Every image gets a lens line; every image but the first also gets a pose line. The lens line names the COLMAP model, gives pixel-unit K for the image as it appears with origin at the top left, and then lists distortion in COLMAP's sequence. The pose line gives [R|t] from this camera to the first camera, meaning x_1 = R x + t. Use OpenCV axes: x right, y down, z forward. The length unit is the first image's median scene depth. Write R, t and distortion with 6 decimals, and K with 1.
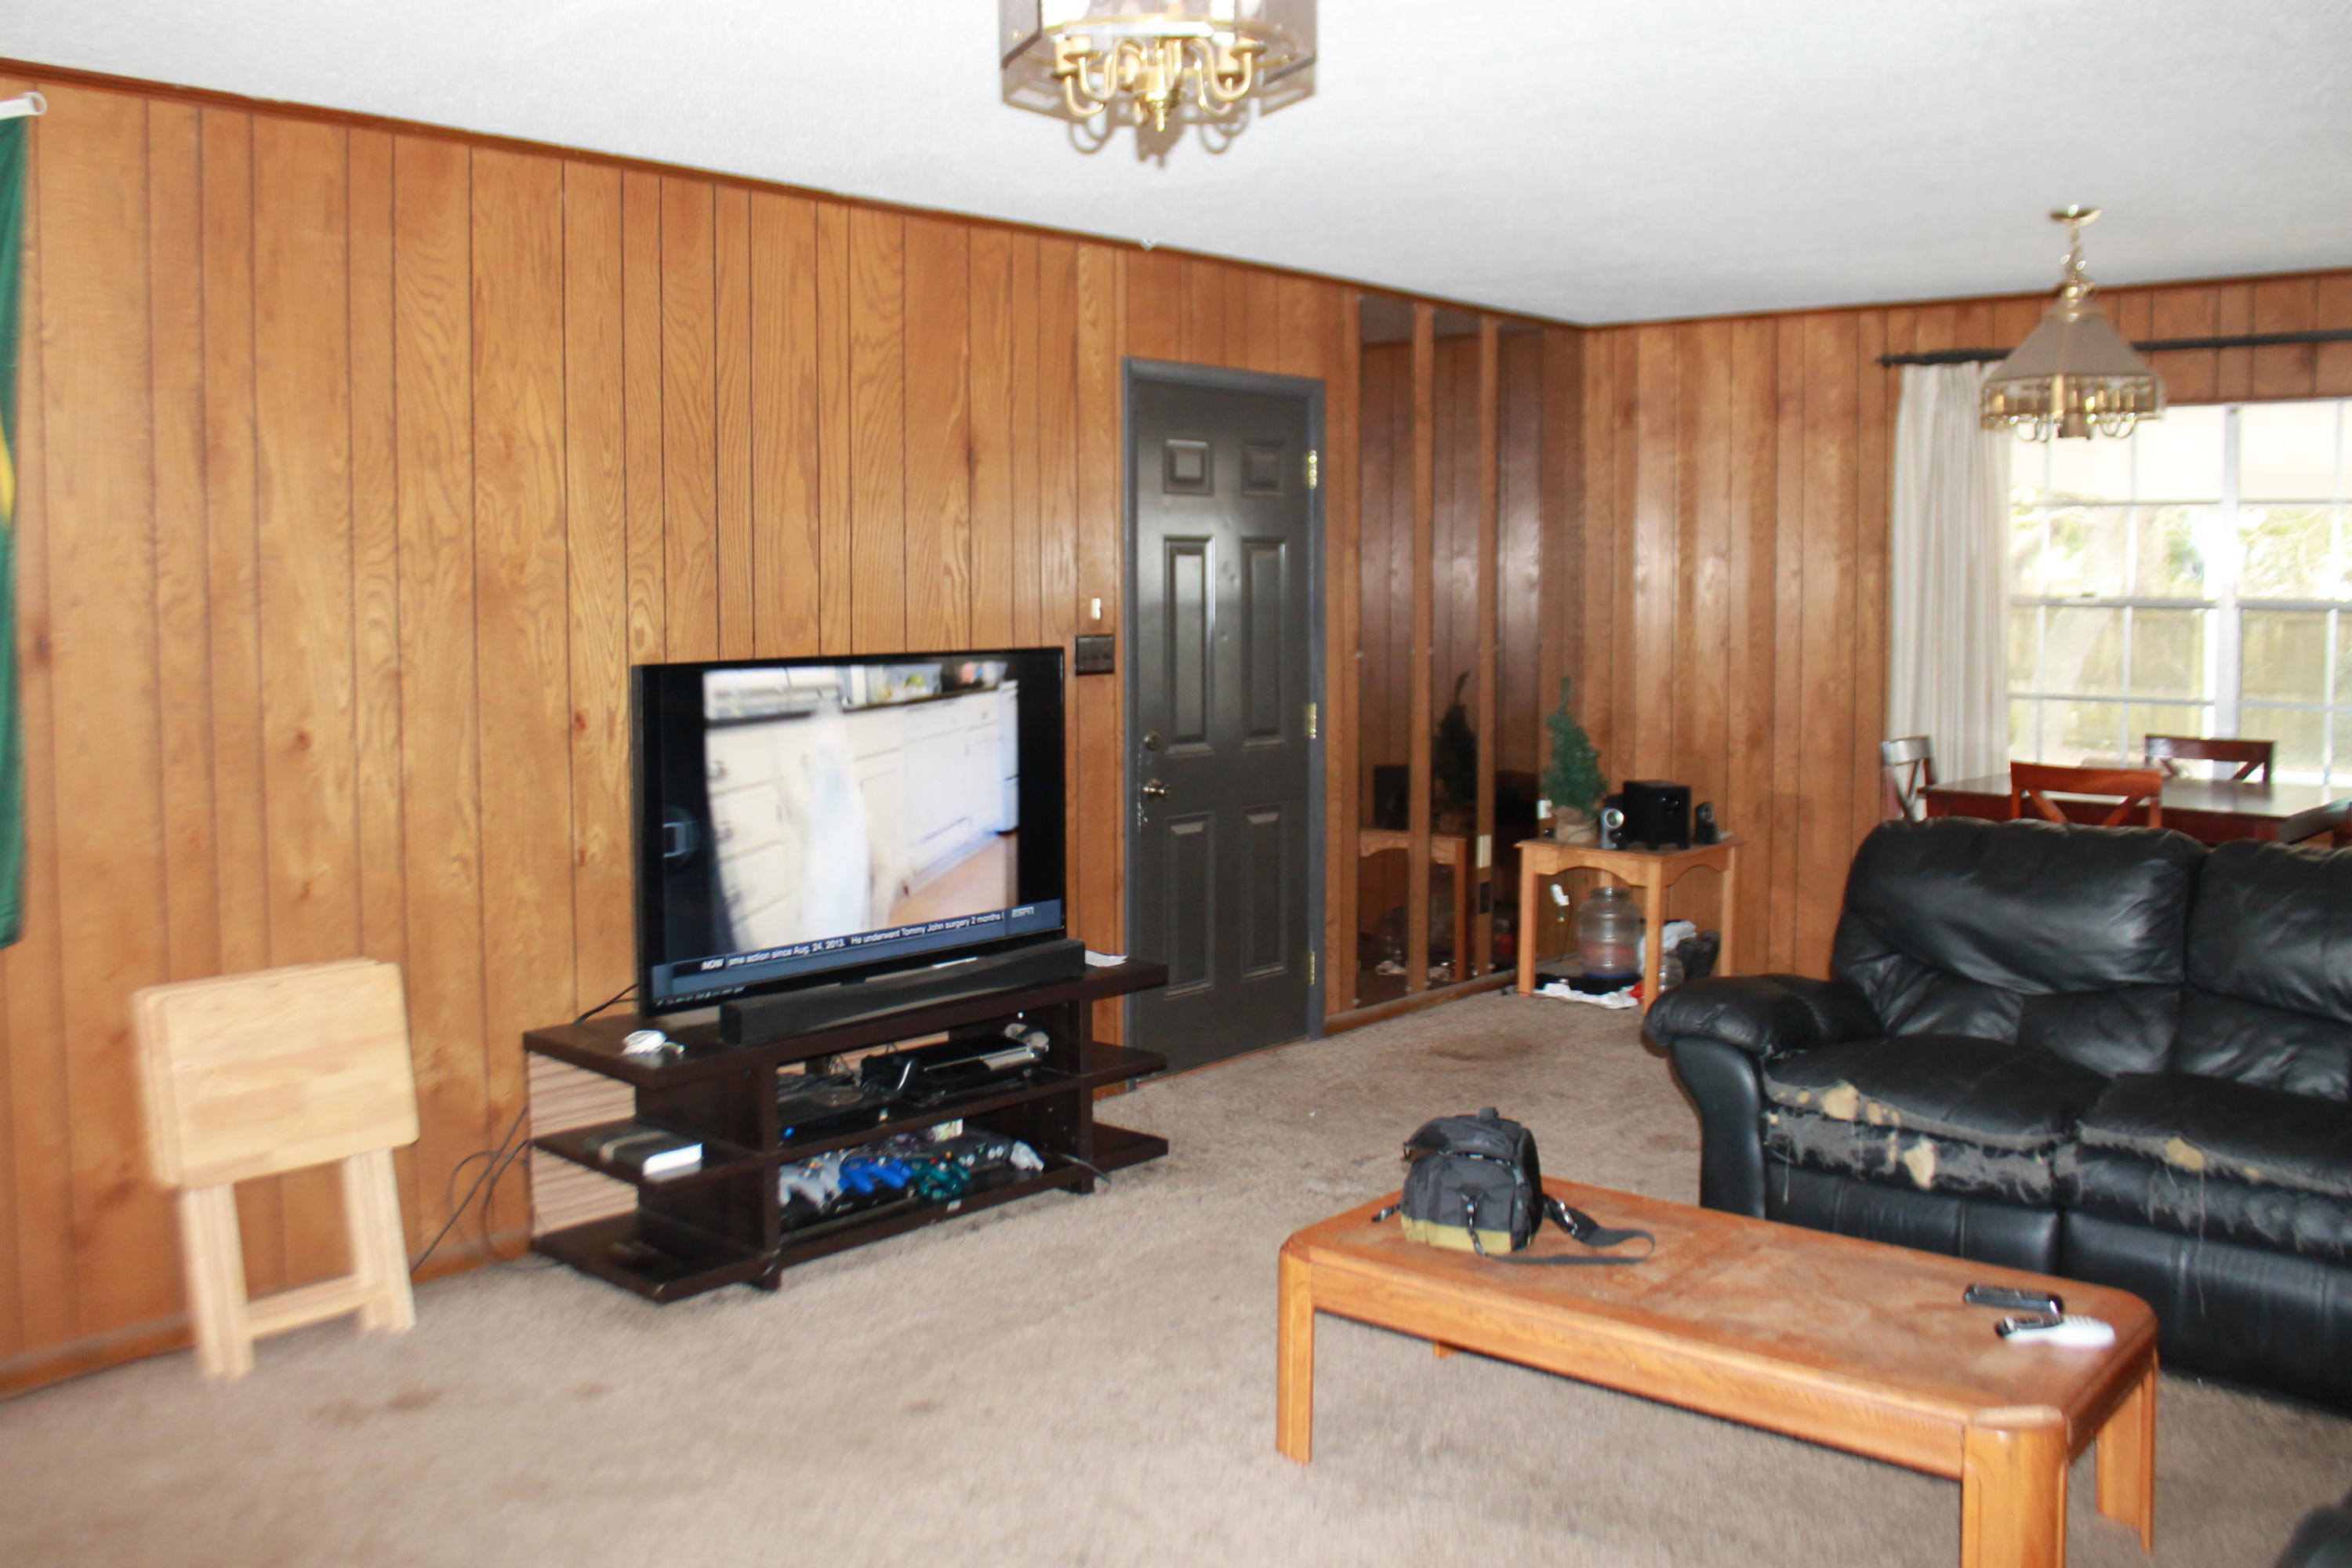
lens RADIAL K [[2179.6, 0, 1178.1], [0, 2179.6, 736.4], [0, 0, 1]] dist [-0.159868, 0.163274]
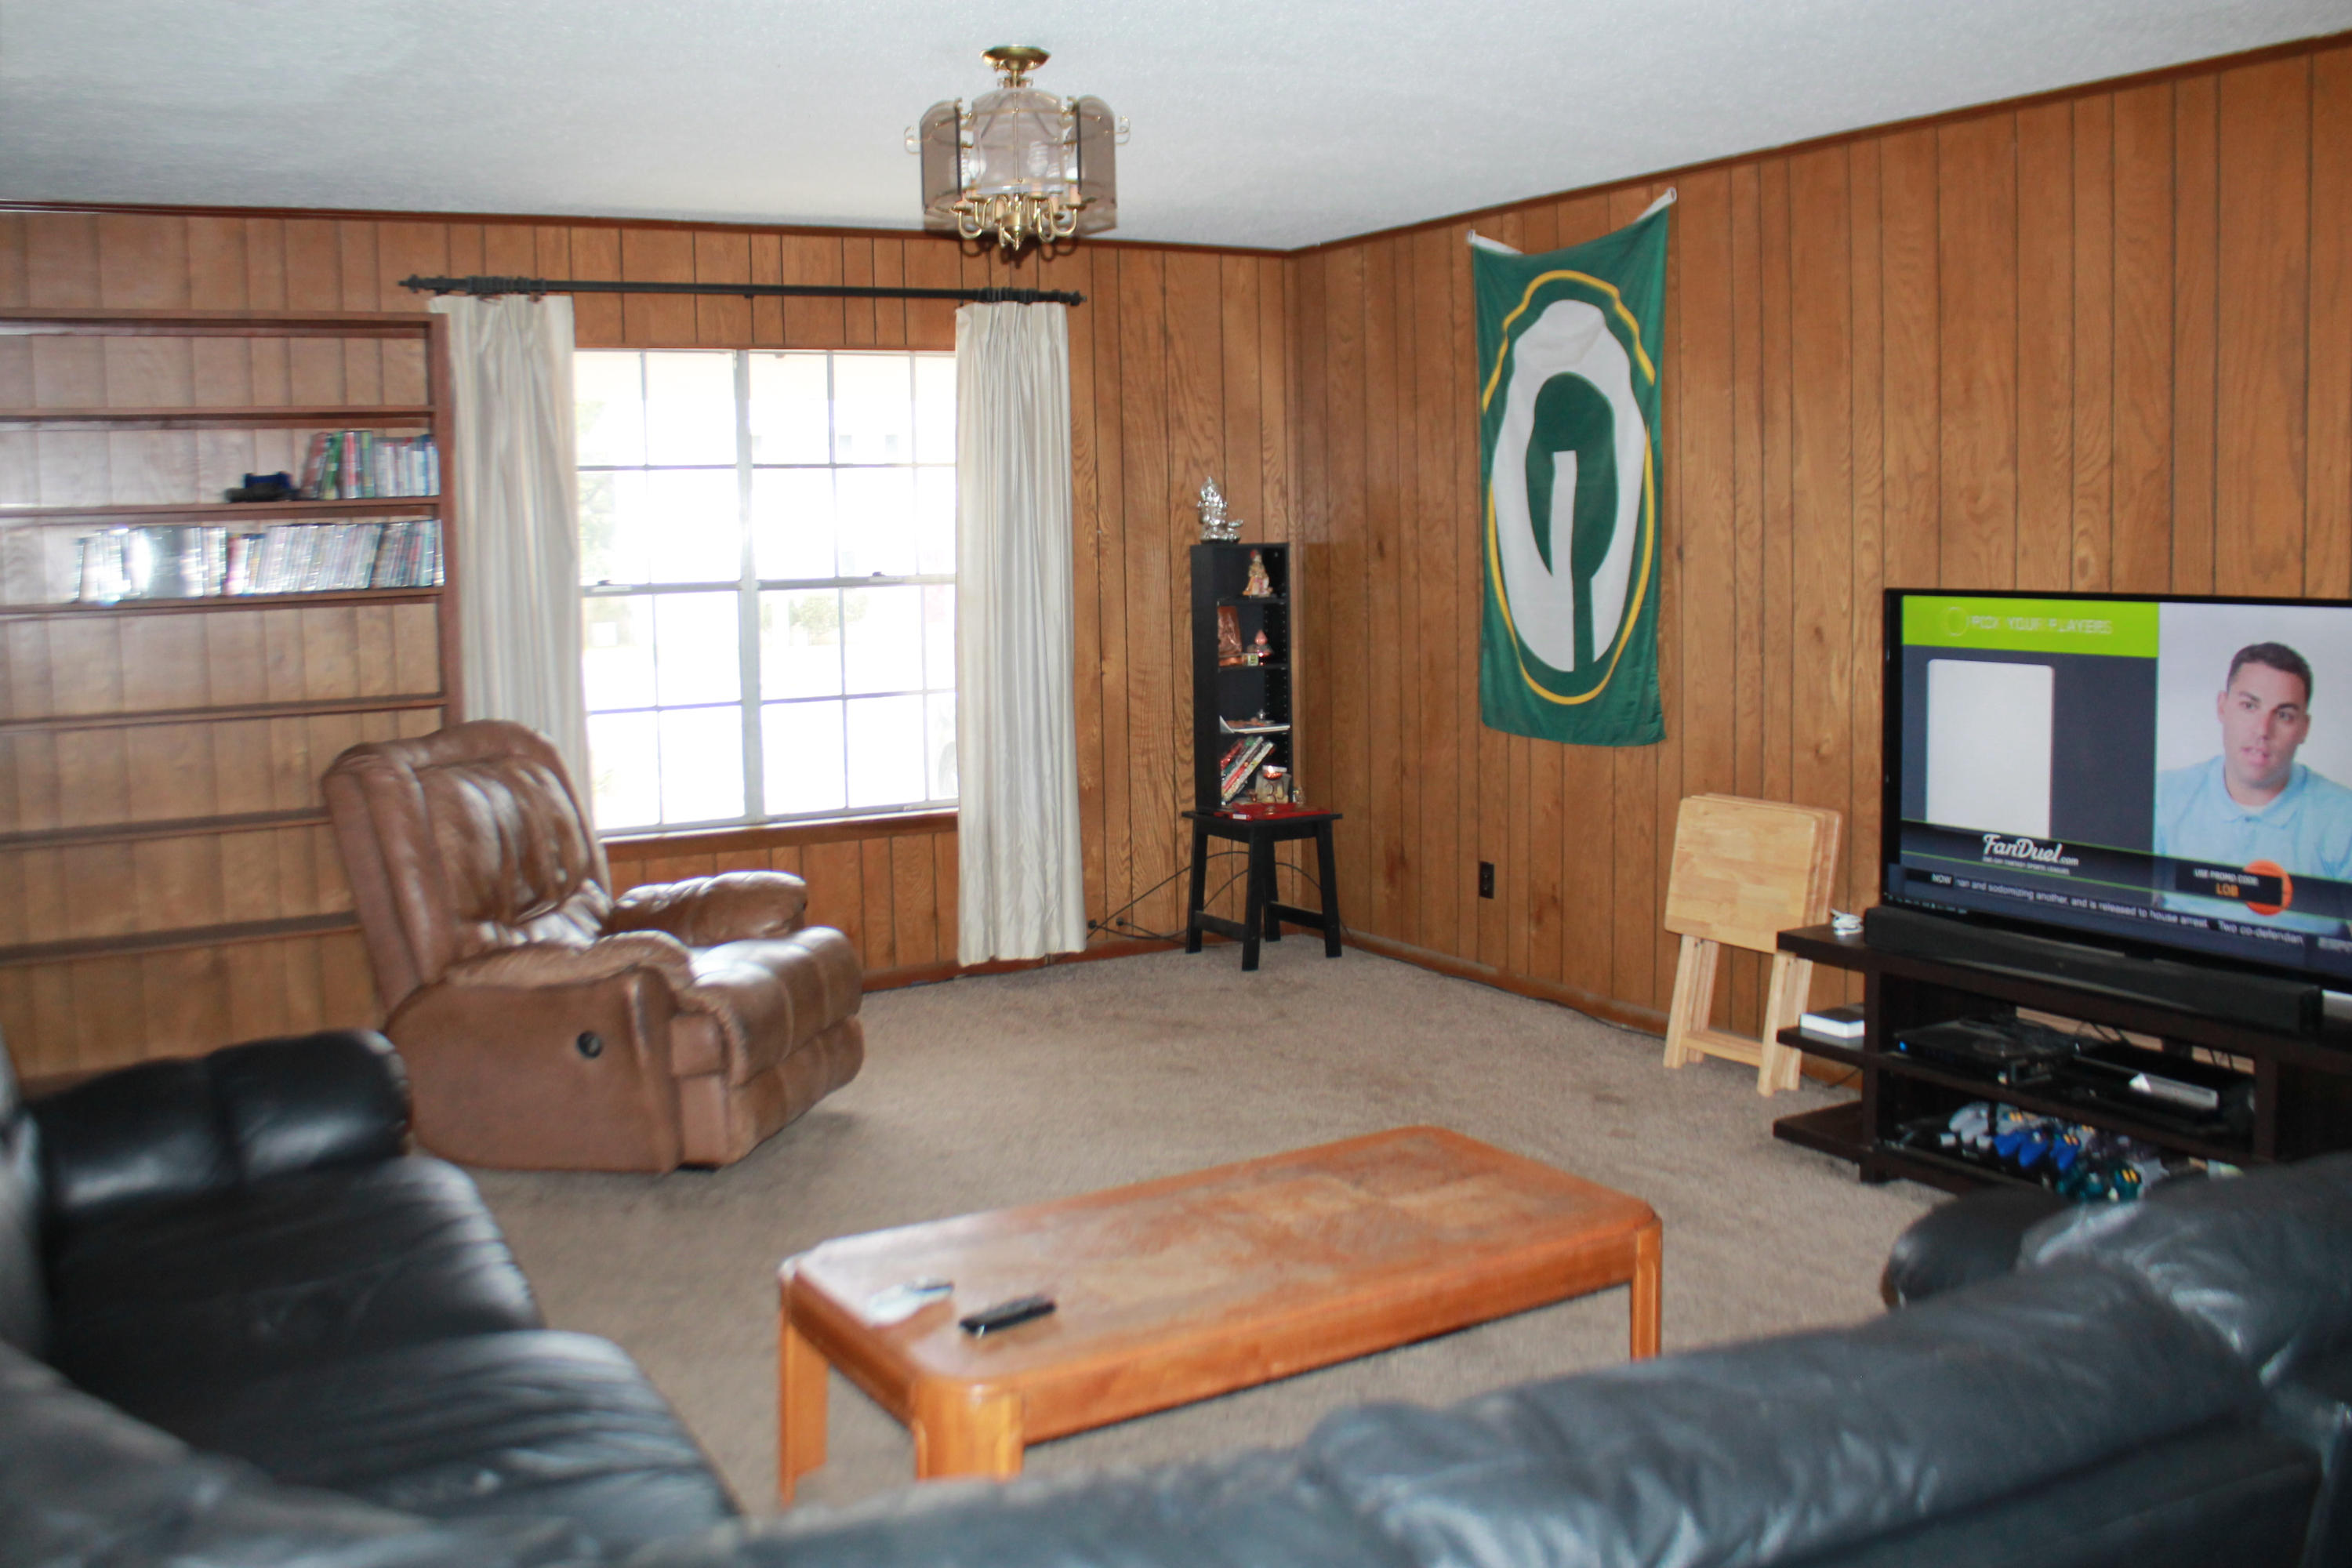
lens RADIAL K [[2141.9, 0, 1177.7], [0, 2141.9, 783.4], [0, 0, 1]] dist [-0.182125, 0.180320]
pose [[-0.331241, 0.125401, -0.935176, 0.874982], [-0.046628, 0.987742, 0.148965, -0.076759], [0.942393, 0.092949, -0.321334, 0.999837]]
